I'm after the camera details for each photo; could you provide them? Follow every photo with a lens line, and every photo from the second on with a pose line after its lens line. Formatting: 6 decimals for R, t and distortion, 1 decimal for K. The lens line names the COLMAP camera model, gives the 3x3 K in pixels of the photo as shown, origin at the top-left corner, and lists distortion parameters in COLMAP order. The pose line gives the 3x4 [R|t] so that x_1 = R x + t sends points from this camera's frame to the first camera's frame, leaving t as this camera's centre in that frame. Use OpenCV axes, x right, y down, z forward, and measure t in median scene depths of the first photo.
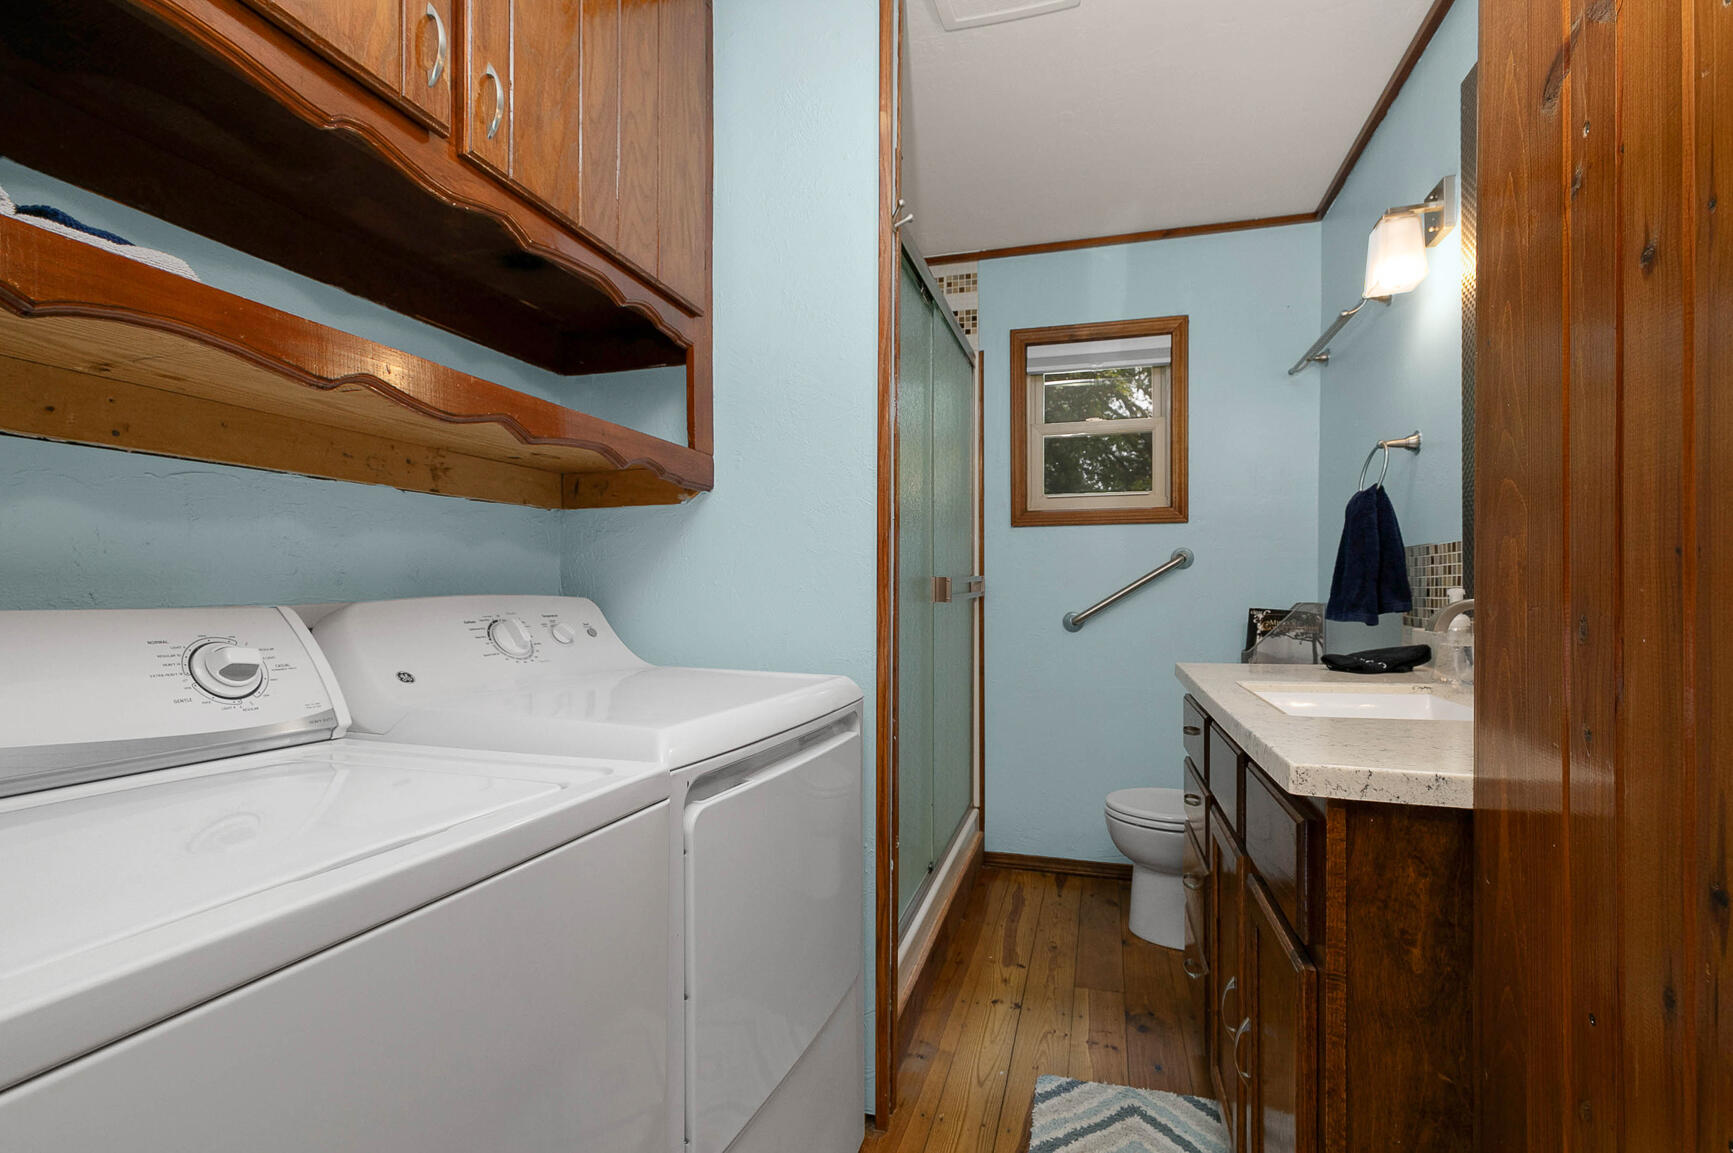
lens RADIAL K [[803.2, 0, 862.9], [0, 803.2, 593.9], [0, 0, 1]] dist [0.000847, 0.000098]
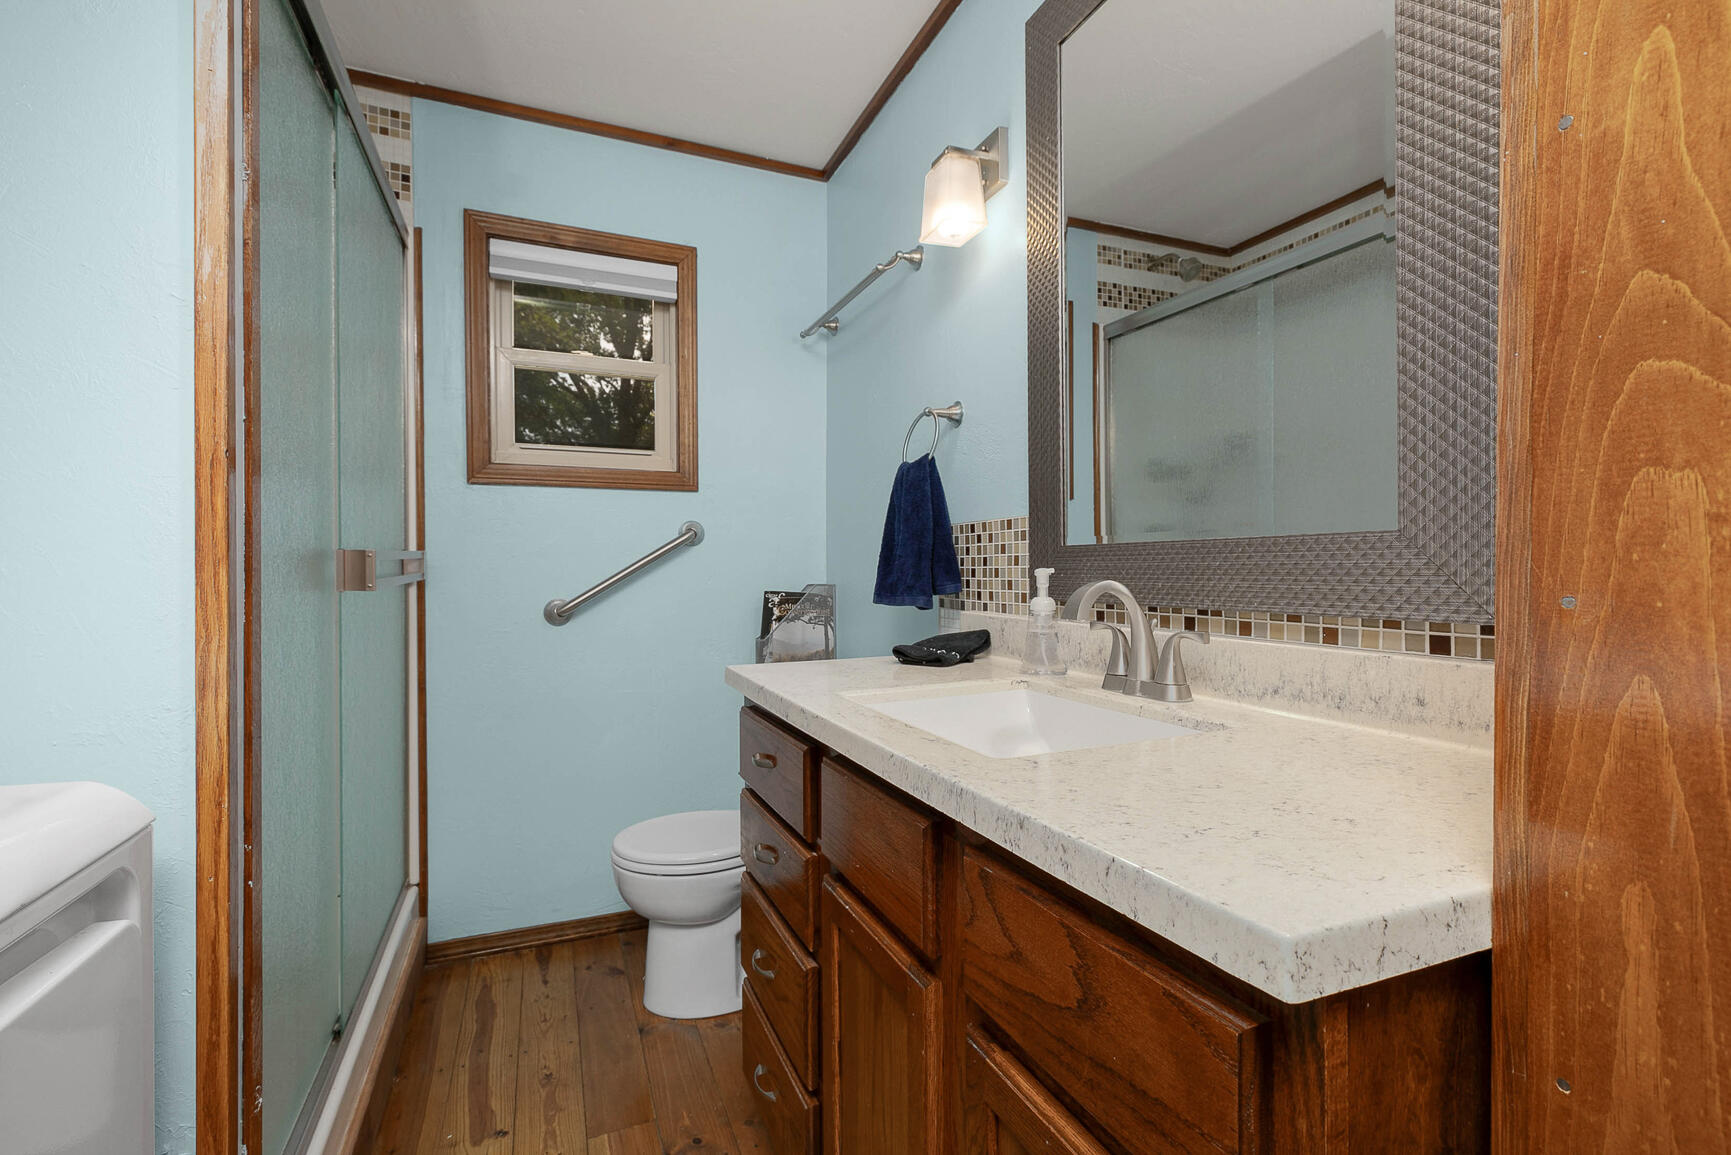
lens RADIAL K [[794.3, 0, 876.1], [0, 794.3, 576.6], [0, 0, 1]] dist [0.001563, 0.001783]
pose [[0.772117, -0.005217, 0.635459, 0.016159], [0.003785, 0.999986, 0.003611, -0.000887], [-0.635469, -0.000383, 0.772126, 0.241860]]
